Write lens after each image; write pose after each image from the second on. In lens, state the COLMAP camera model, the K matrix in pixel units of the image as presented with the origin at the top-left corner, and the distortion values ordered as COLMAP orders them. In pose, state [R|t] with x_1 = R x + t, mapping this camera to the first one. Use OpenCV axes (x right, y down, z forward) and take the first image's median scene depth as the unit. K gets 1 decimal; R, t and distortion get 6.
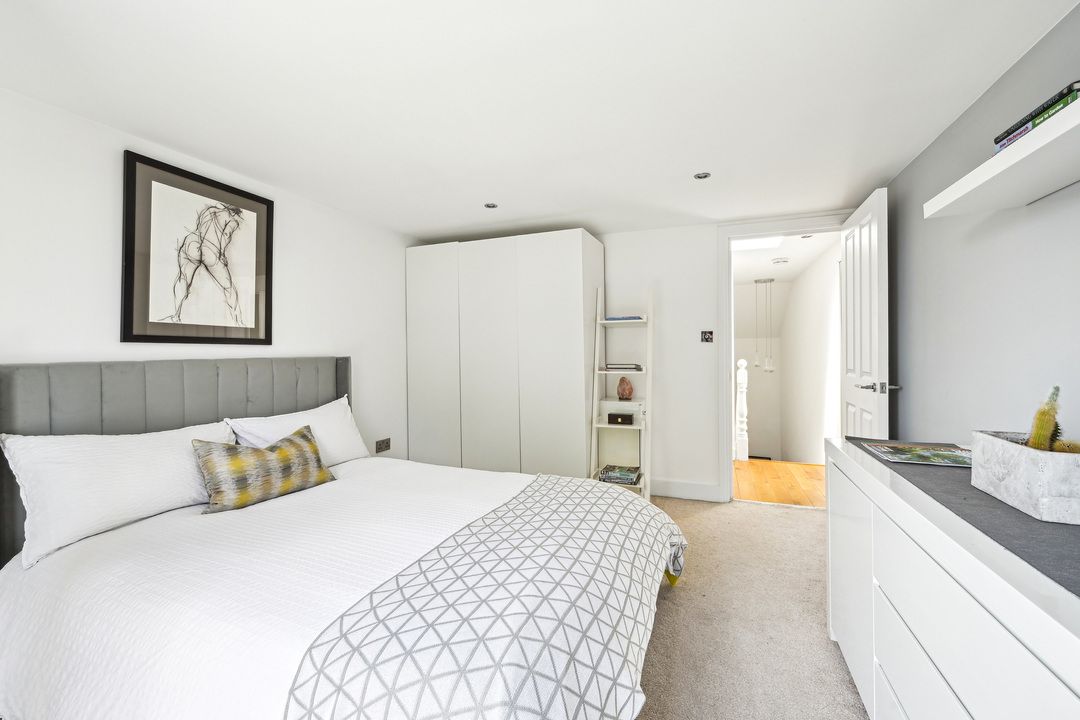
lens RADIAL K [[433.2, 0, 539.6], [0, 433.2, 354.8], [0, 0, 1]] dist [0.004032, 0.000209]
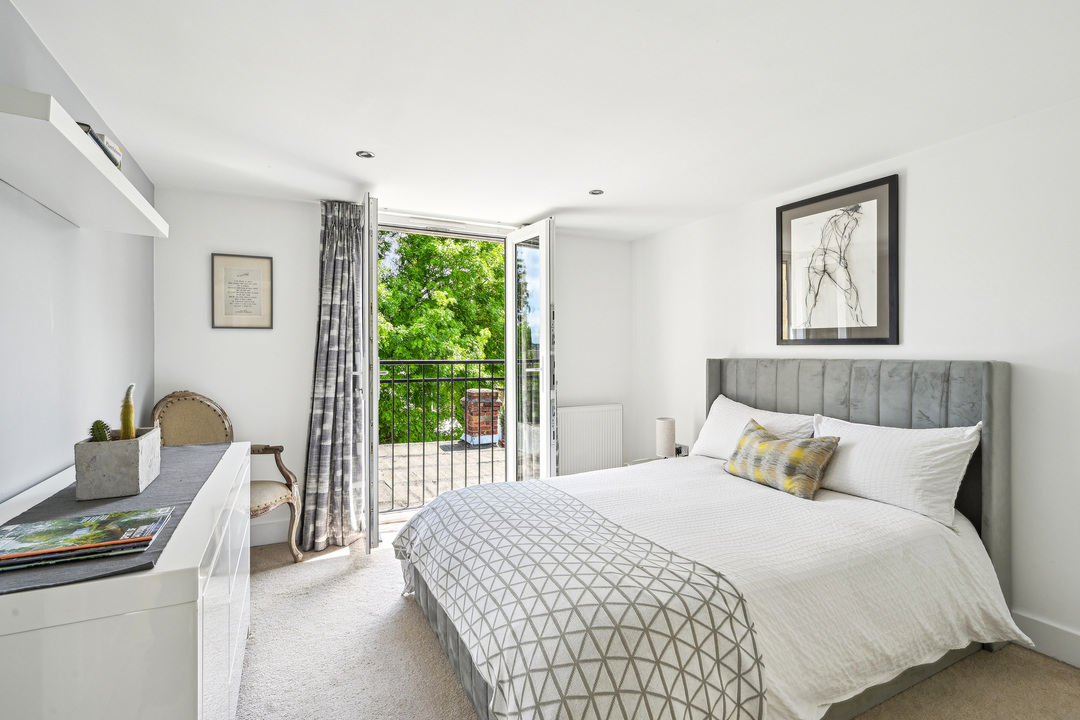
lens RADIAL K [[521.1, 0, 540.5], [0, 521.1, 353.4], [0, 0, 1]] dist [-0.000007, -0.000022]
pose [[-0.675898, 0.015548, -0.736831, 0.676399], [0.001477, 0.999804, 0.019743, -0.030211], [0.736993, 0.012256, -0.675789, 1.322535]]
